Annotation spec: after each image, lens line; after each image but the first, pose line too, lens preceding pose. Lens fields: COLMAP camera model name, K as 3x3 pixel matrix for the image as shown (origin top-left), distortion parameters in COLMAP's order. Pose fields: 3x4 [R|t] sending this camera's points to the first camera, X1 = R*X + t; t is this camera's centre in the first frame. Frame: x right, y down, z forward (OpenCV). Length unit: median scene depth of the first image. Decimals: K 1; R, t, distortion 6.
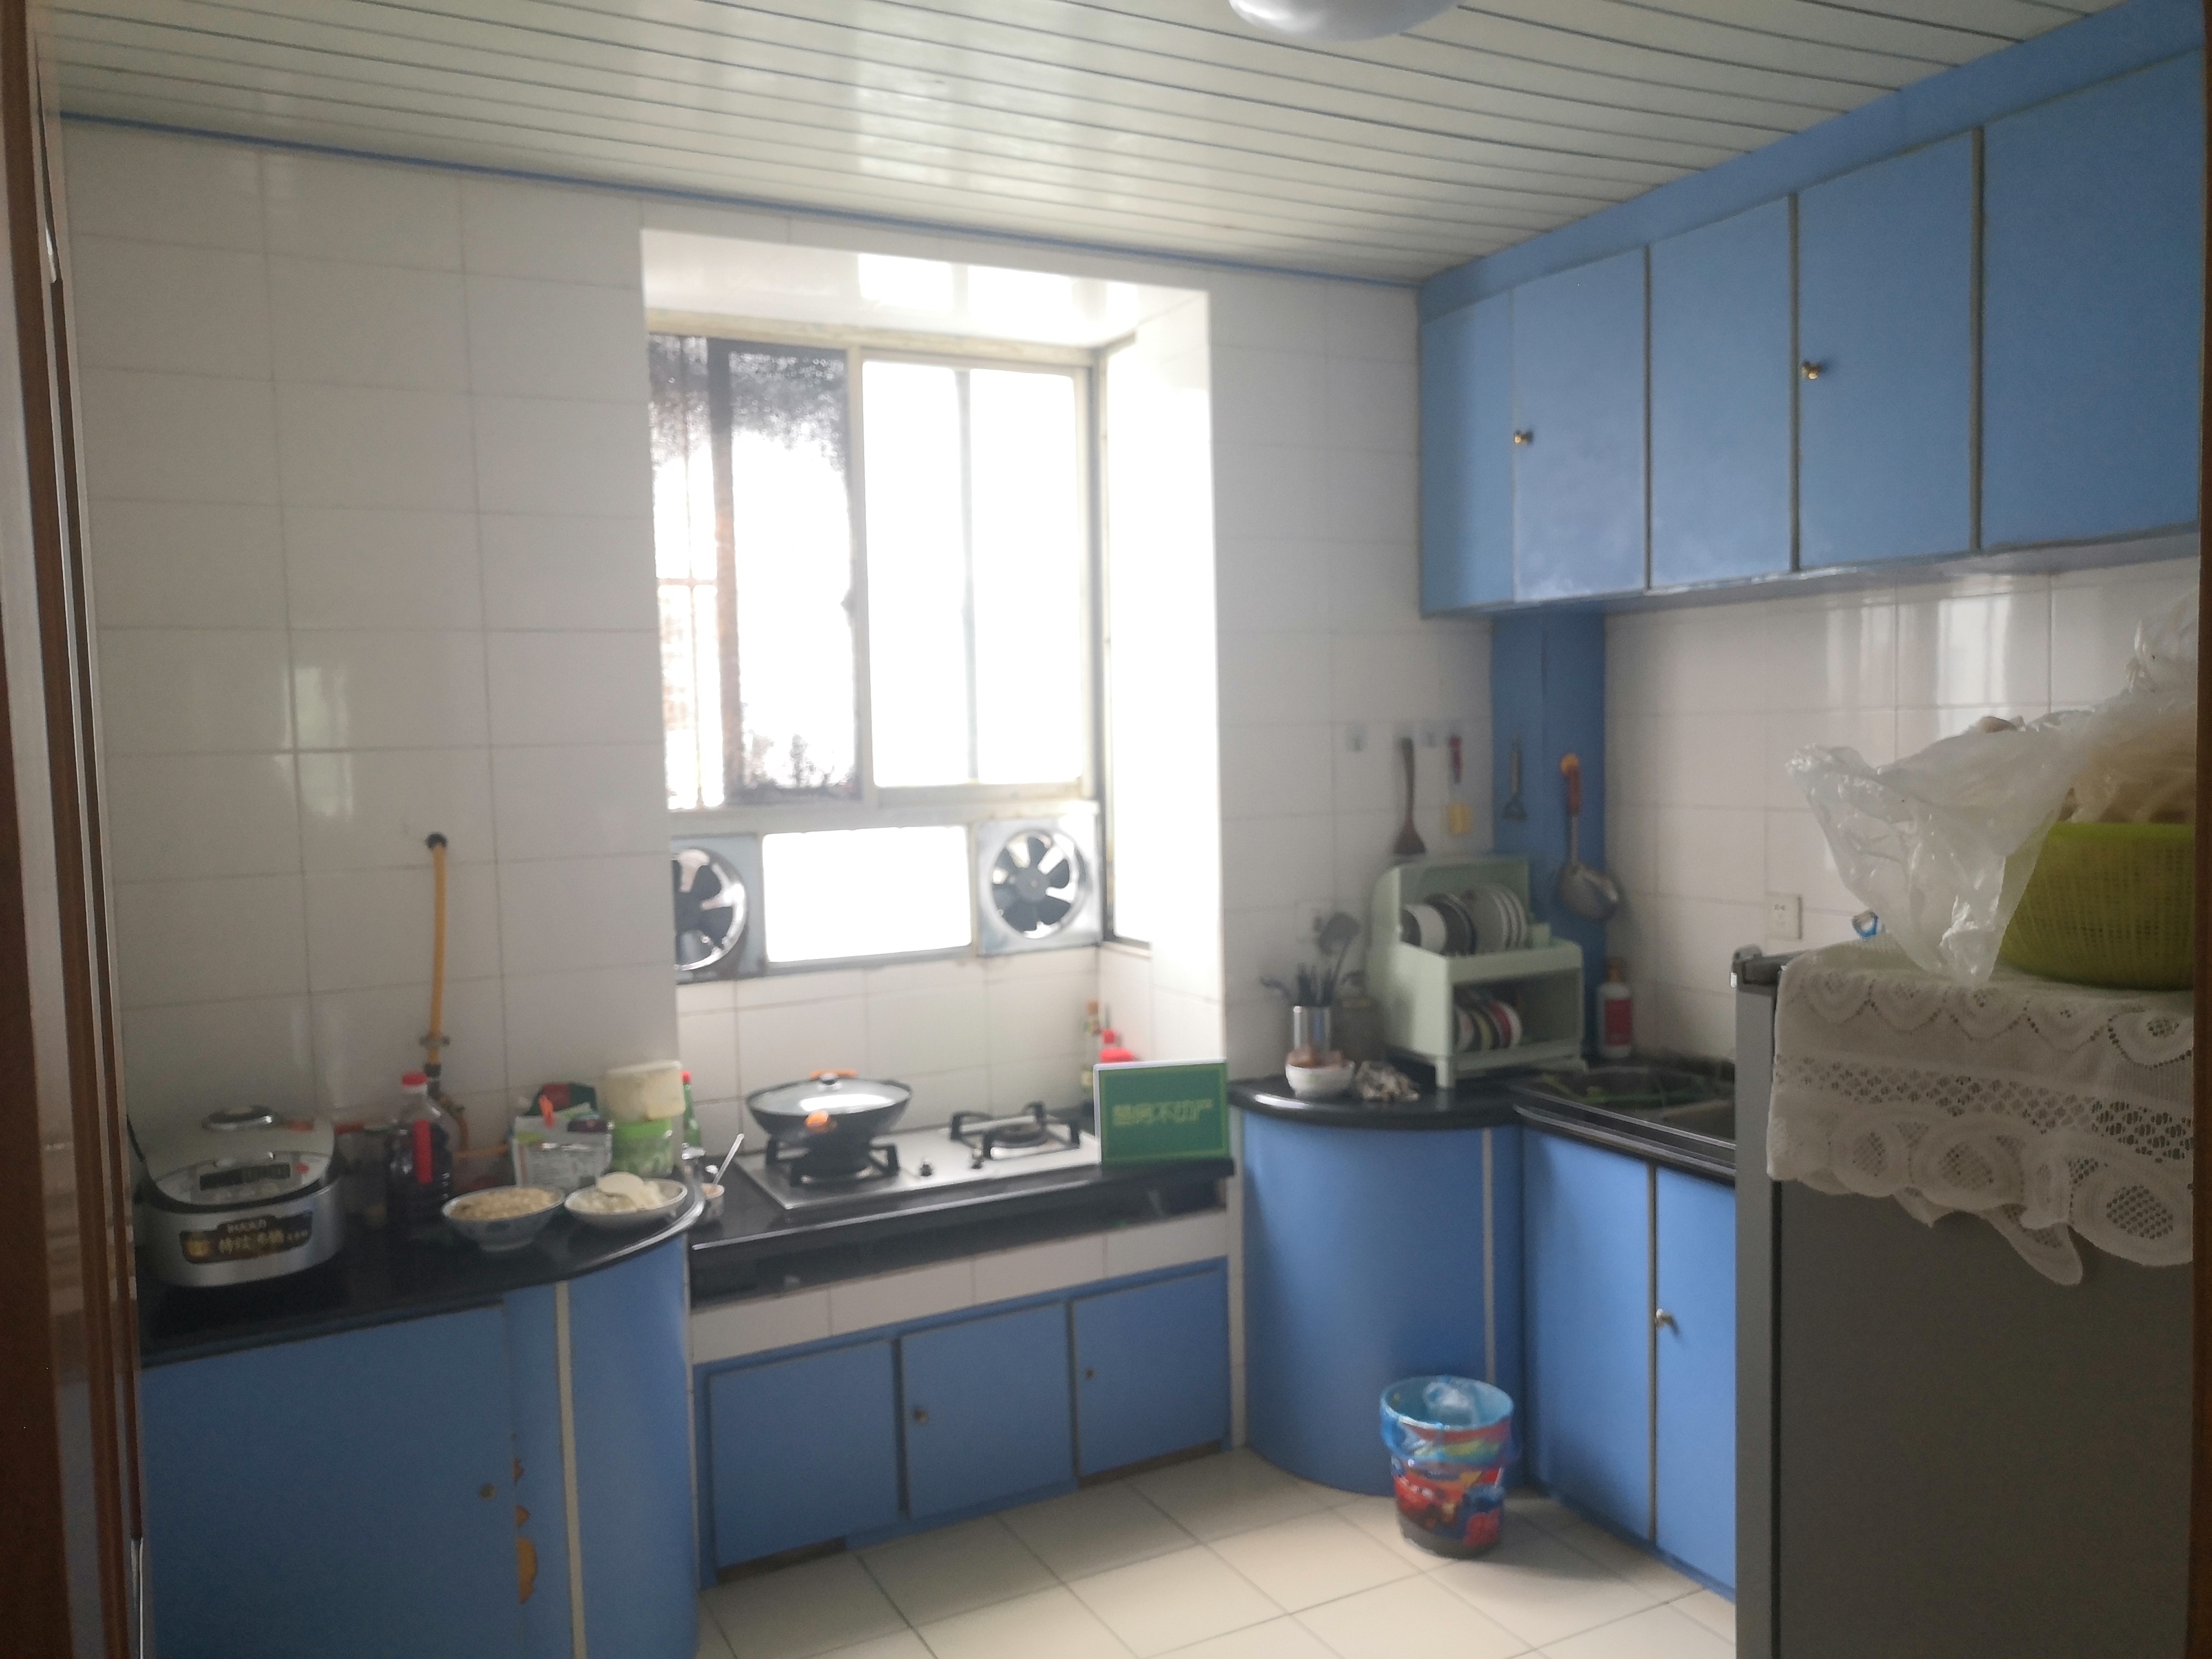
lens RADIAL K [[1647.5, 0, 1093.5], [0, 1647.5, 818.7], [0, 0, 1]] dist [0.012298, 0.005567]
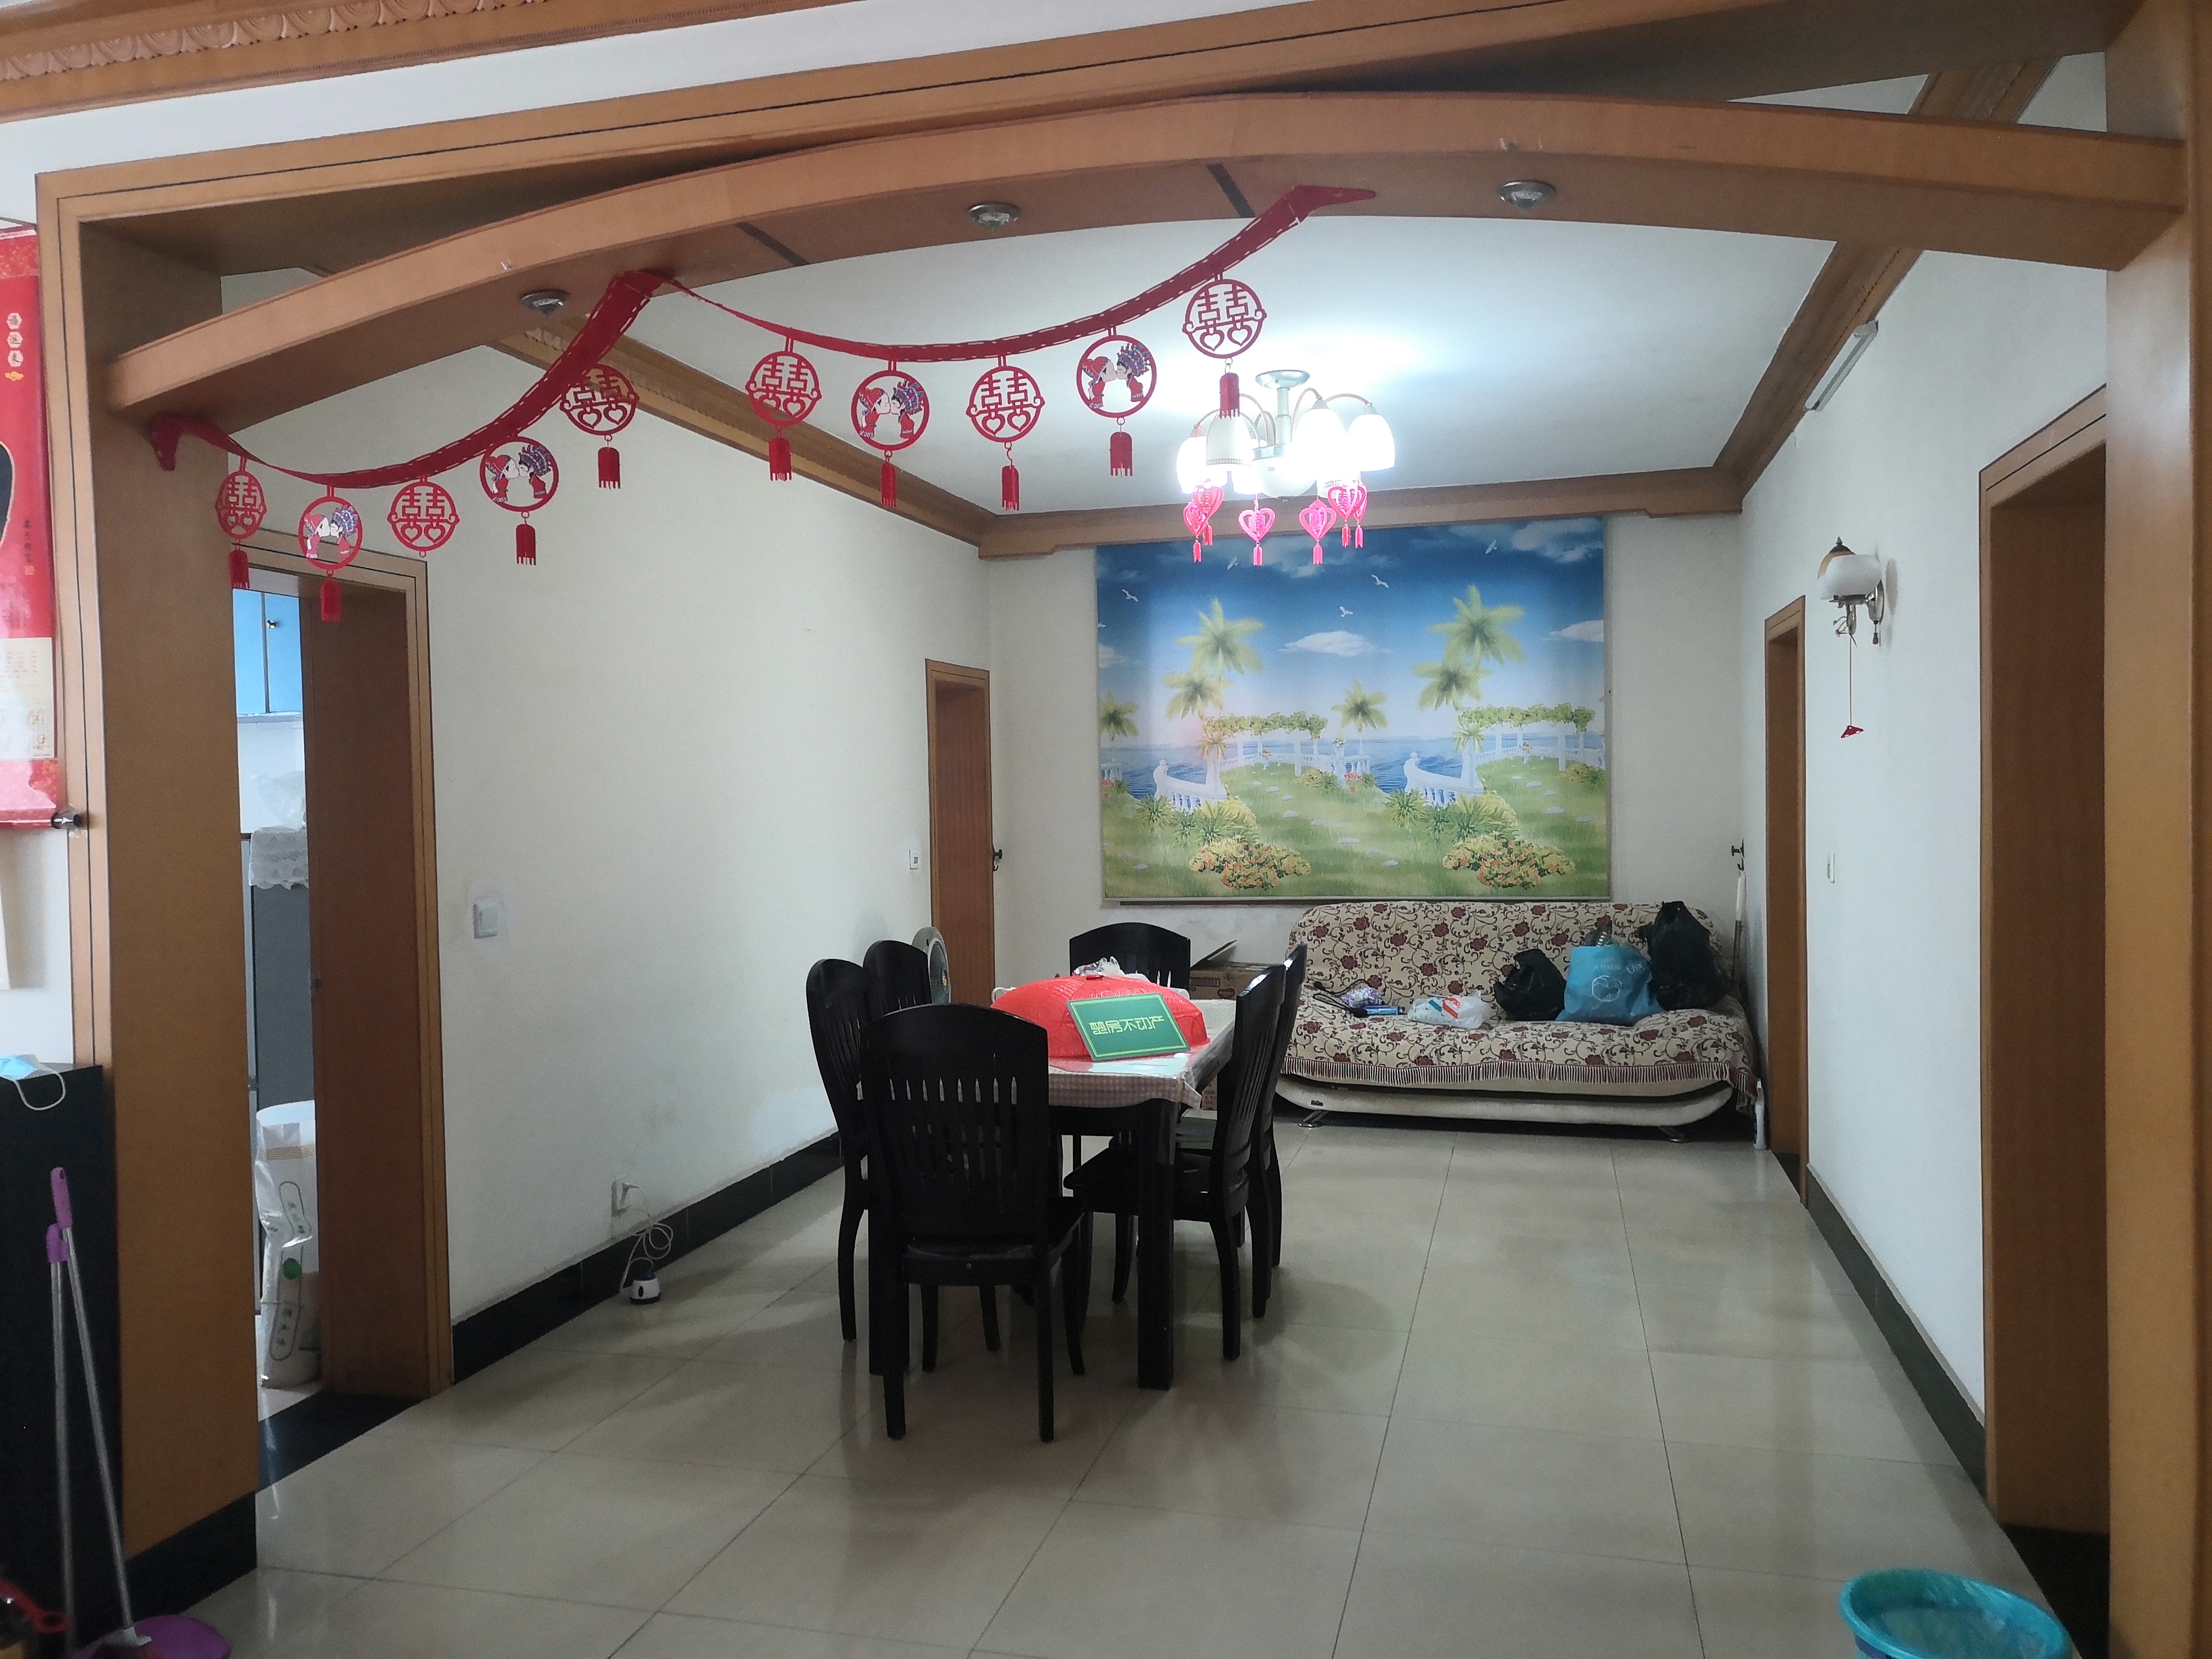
lens RADIAL K [[1647.5, 0, 1093.5], [0, 1647.5, 818.7], [0, 0, 1]] dist [0.012298, 0.005567]
pose [[0.672664, -0.005002, 0.739931, -1.167578], [0.039405, 0.998800, -0.029071, 0.262600], [-0.738898, 0.048712, 0.672054, -3.184592]]
